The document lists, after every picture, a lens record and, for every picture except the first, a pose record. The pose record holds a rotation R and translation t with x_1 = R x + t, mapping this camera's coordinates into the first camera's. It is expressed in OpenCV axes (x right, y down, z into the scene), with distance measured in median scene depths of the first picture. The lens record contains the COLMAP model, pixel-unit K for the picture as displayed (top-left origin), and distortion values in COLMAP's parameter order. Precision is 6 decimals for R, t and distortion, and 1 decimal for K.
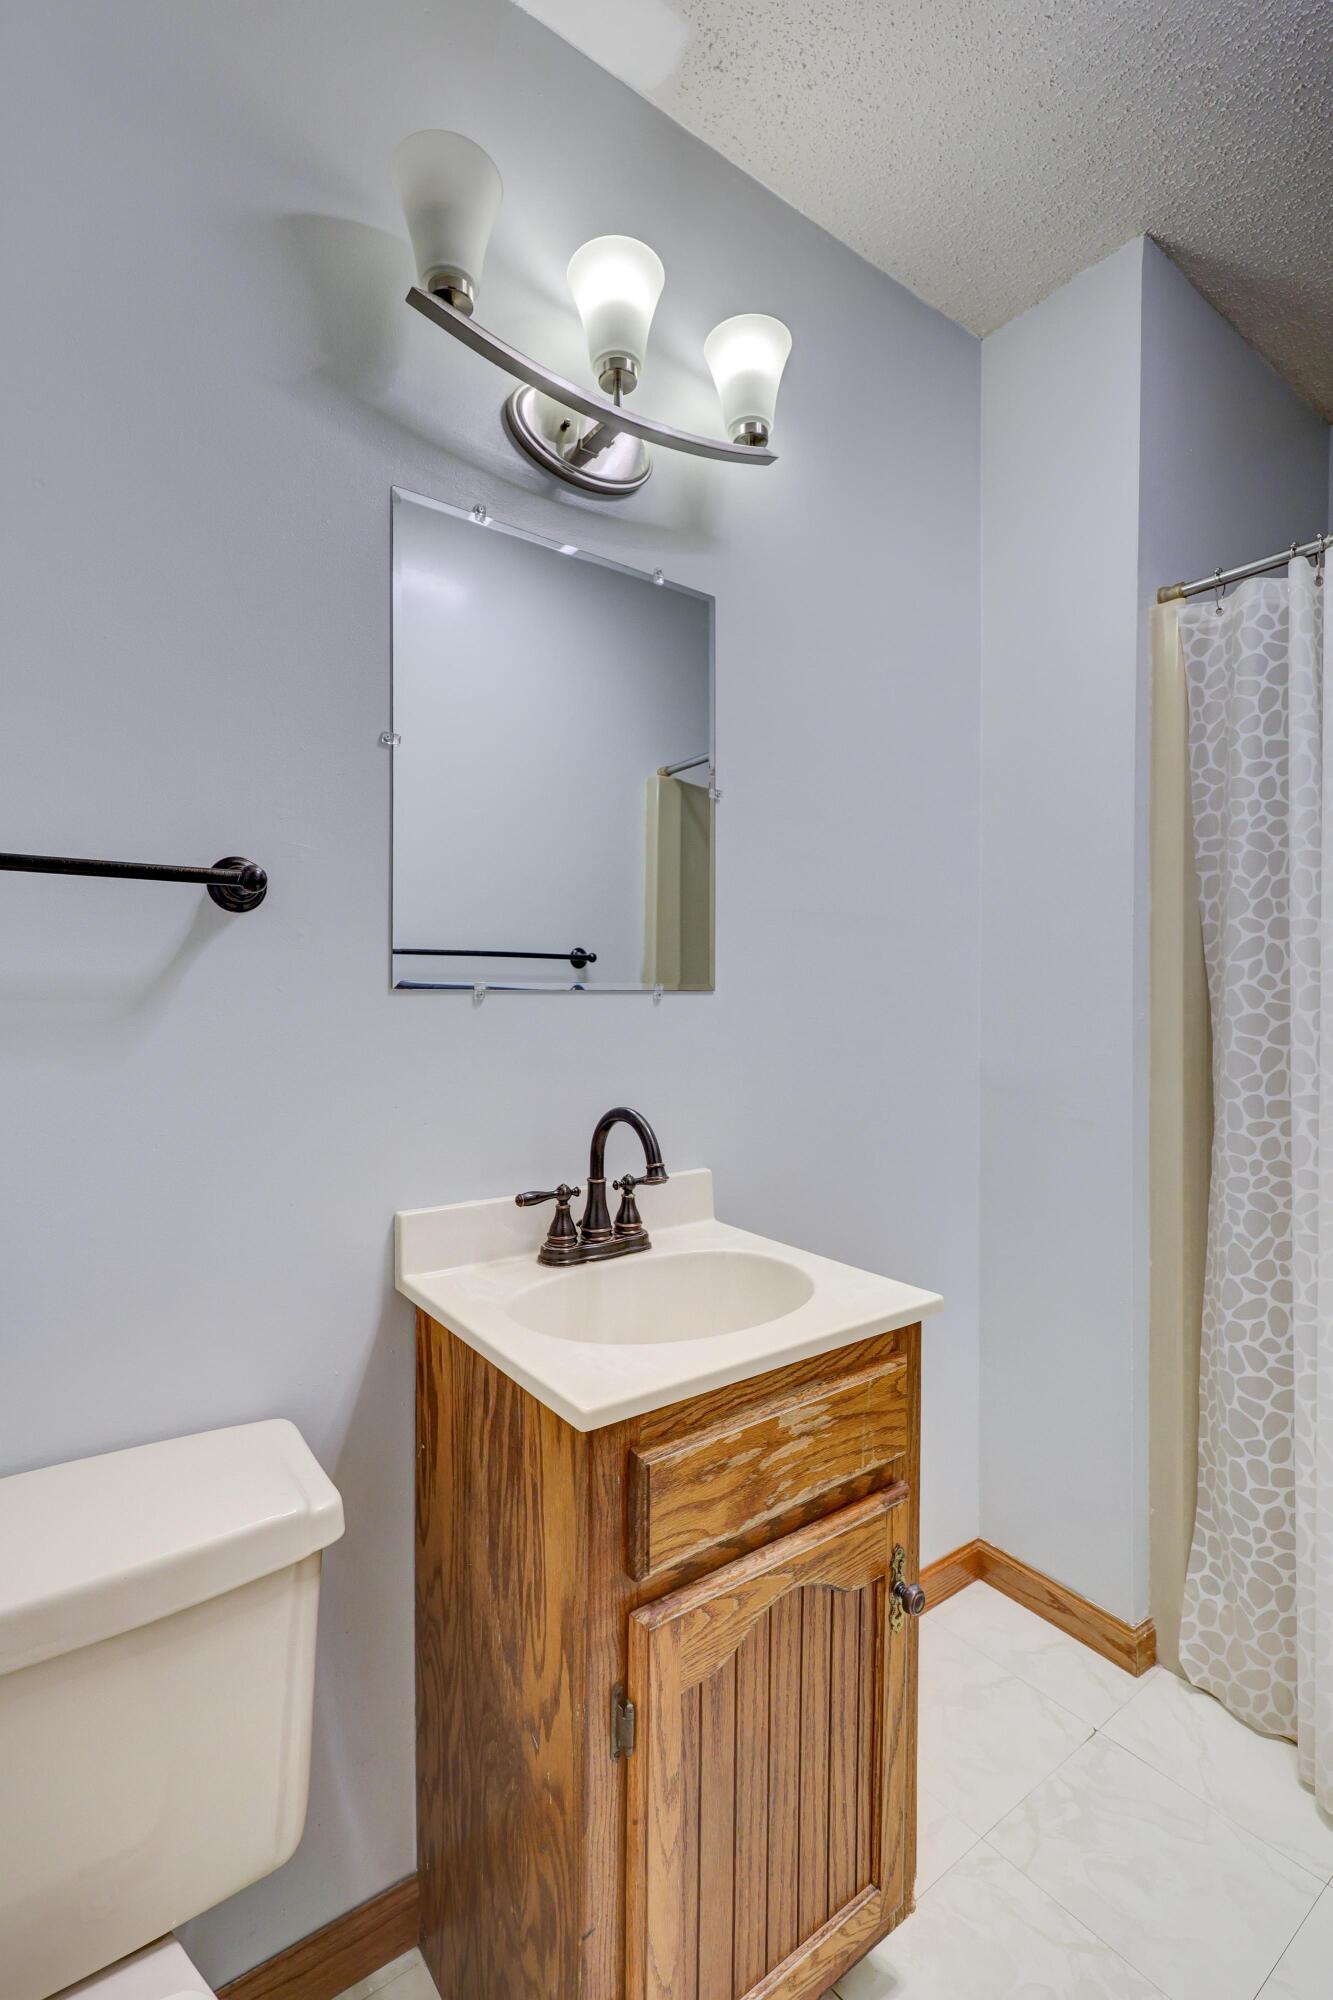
lens RADIAL K [[915.2, 0, 658.9], [0, 915.2, 1000.3], [0, 0, 1]] dist [0.000005, 0.000519]
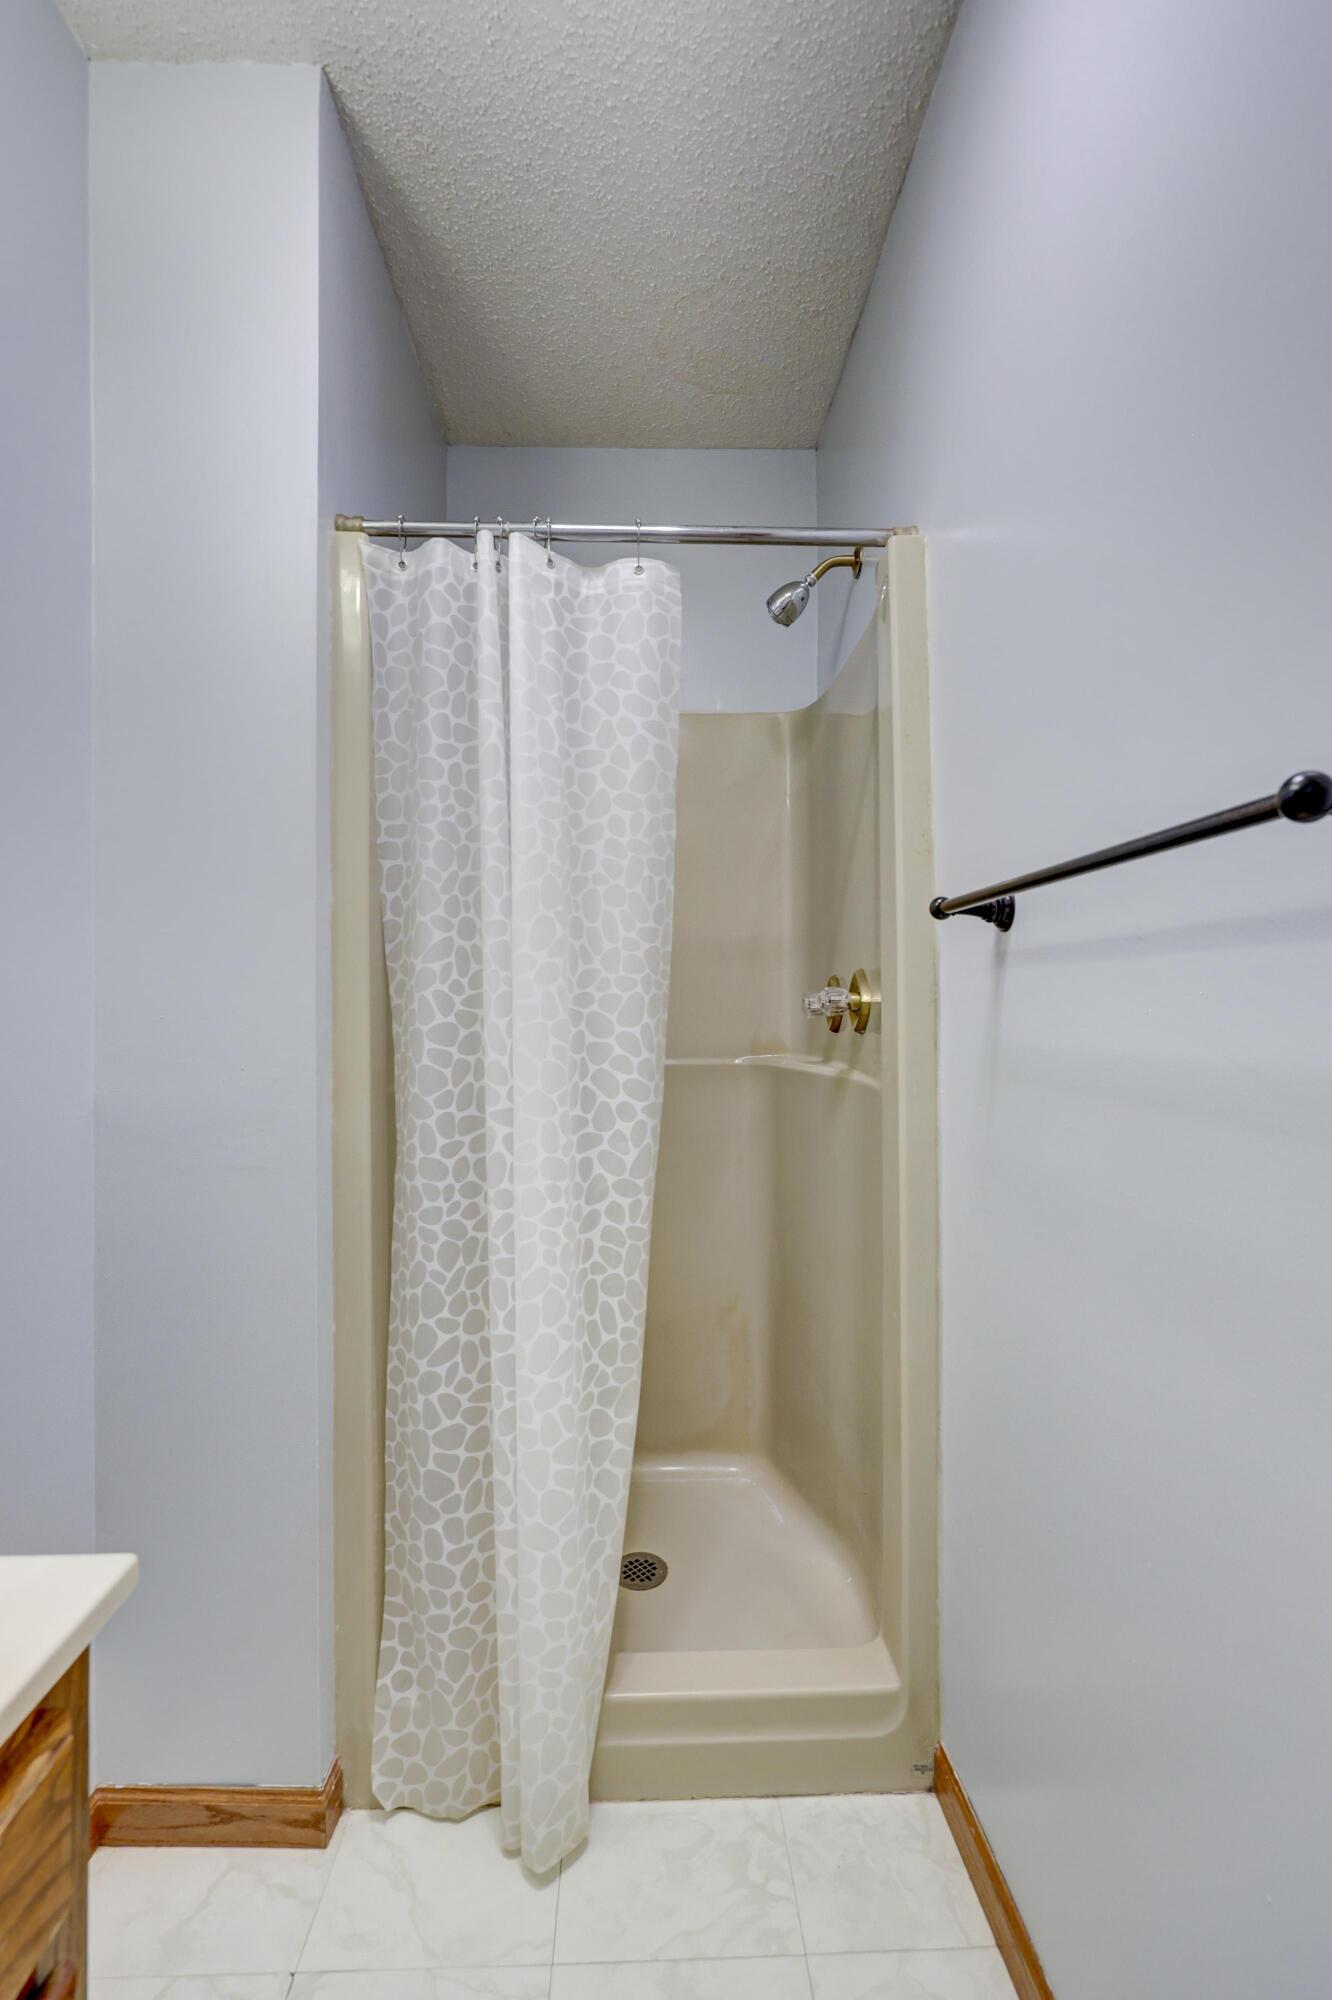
lens RADIAL K [[915.2, 0, 658.4], [0, 915.2, 1000.3], [0, 0, 1]] dist [0.000005, 0.000519]
pose [[0.567294, -0.003216, 0.823509, 0.027869], [0.009392, 0.999953, -0.002566, -0.002716], [-0.823462, 0.009190, 0.567298, 0.315008]]
